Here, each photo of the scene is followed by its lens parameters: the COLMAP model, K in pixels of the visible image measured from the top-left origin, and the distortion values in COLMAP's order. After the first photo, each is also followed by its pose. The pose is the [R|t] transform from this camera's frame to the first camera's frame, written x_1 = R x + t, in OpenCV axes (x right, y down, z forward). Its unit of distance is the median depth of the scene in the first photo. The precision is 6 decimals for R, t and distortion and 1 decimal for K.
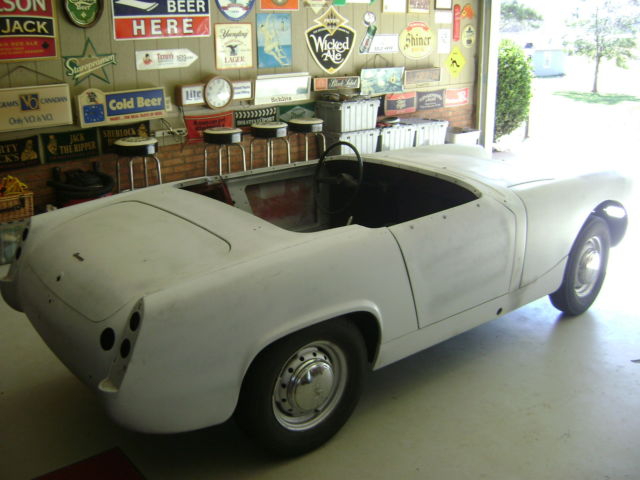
lens RADIAL K [[659.4, 0, 319.1], [0, 659.4, 240.0], [0, 0, 1]] dist [-0.112997, 0.000000]
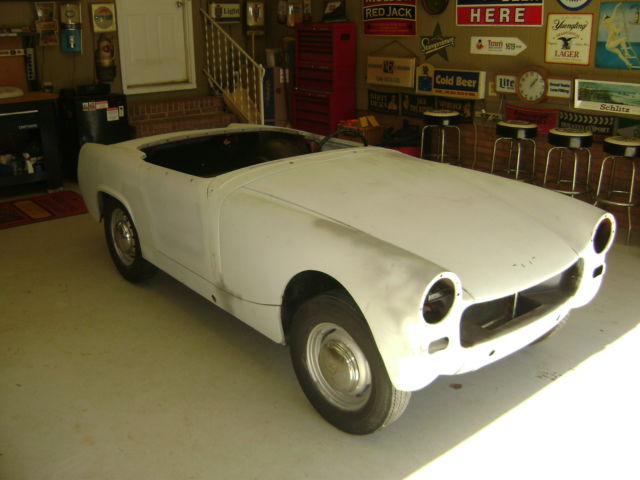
lens RADIAL K [[659.4, 0, 321.0], [0, 659.4, 230.2], [0, 0, 1]] dist [-0.112997, 0.000000]
pose [[-0.010408, 0.308588, -0.951139, 0.877768], [-0.306889, 0.904300, 0.296750, -0.238778], [0.951688, 0.294983, 0.085290, 0.746440]]
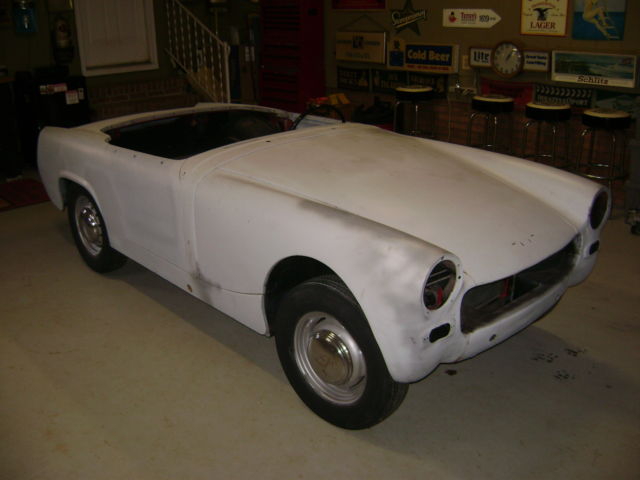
lens RADIAL K [[659.4, 0, 320.9], [0, 659.4, 234.3], [0, 0, 1]] dist [-0.112997, 0.000000]
pose [[0.048879, 0.340080, -0.939125, 0.845242], [-0.297224, 0.902605, 0.311386, -0.224661], [0.953556, 0.263911, 0.145198, 0.736387]]
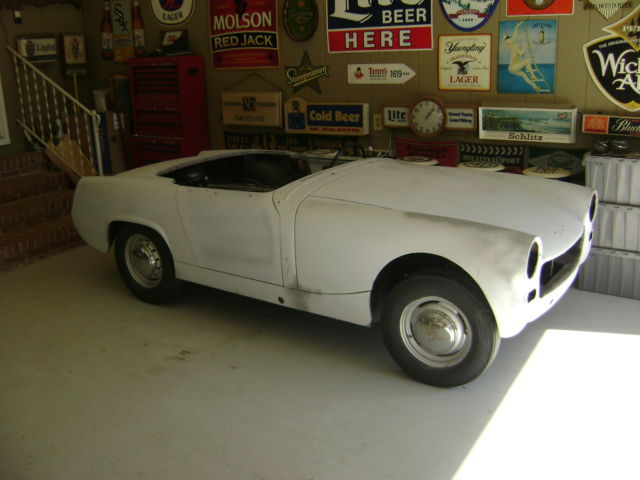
lens RADIAL K [[659.4, 0, 321.6], [0, 659.4, 236.7], [0, 0, 1]] dist [-0.112997, 0.000000]
pose [[0.295426, 0.264117, -0.918132, 0.676404], [-0.269051, 0.945130, 0.185312, -0.215313], [0.916698, 0.192278, 0.350277, 0.657872]]
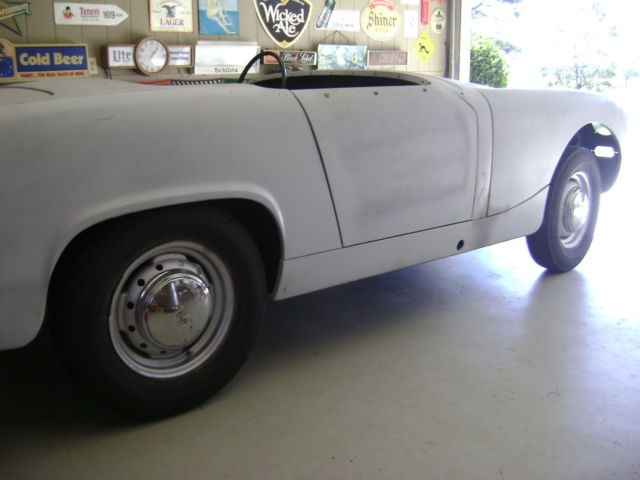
lens RADIAL K [[659.4, 0, 318.1], [0, 659.4, 238.1], [0, 0, 1]] dist [-0.112997, 0.000000]
pose [[0.999780, -0.003927, 0.020623, 0.057144], [0.005372, 0.997498, -0.070485, 0.091590], [-0.020294, 0.070580, 0.997300, 0.146089]]
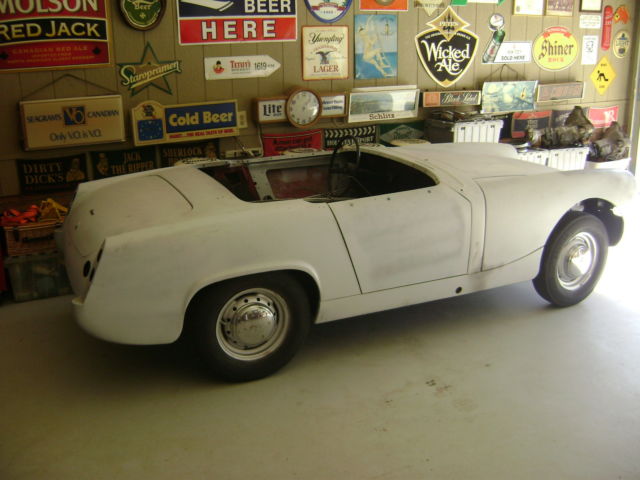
lens RADIAL K [[659.4, 0, 316.0], [0, 659.4, 241.0], [0, 0, 1]] dist [-0.112997, 0.000000]
pose [[0.974411, 0.063483, -0.215621, 0.061597], [-0.064682, 0.997905, 0.001498, -0.059336], [0.215264, 0.012487, 0.976476, 0.187847]]
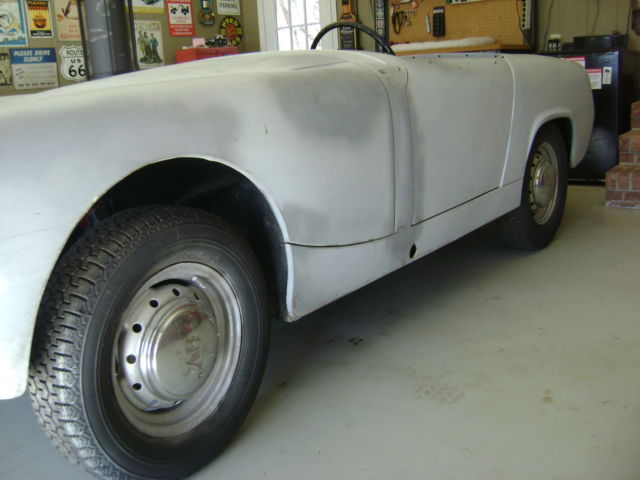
lens RADIAL K [[659.4, 0, 321.6], [0, 659.4, 239.0], [0, 0, 1]] dist [-0.112997, 0.000000]
pose [[-0.981461, 0.111594, -0.155826, 0.130110], [0.011819, 0.846708, 0.531927, -0.205357], [0.191299, 0.520224, -0.832329, 1.084020]]
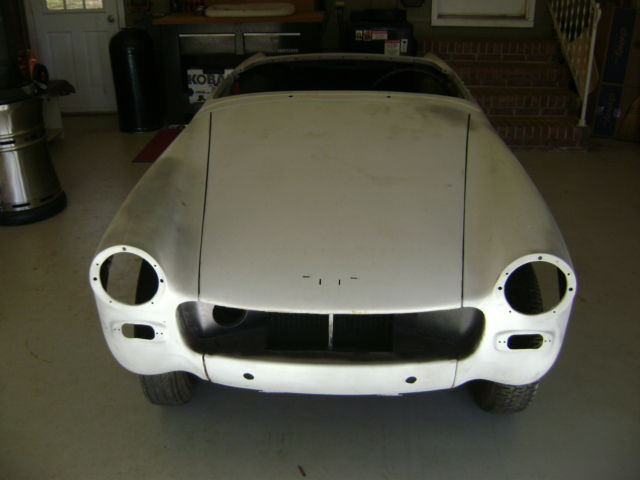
lens RADIAL K [[659.4, 0, 317.4], [0, 659.4, 245.0], [0, 0, 1]] dist [-0.112997, 0.000000]
pose [[-0.684526, 0.319252, -0.655364, 0.502147], [-0.222032, 0.764986, 0.604565, -0.304072], [0.694353, 0.559352, -0.452768, 0.957152]]
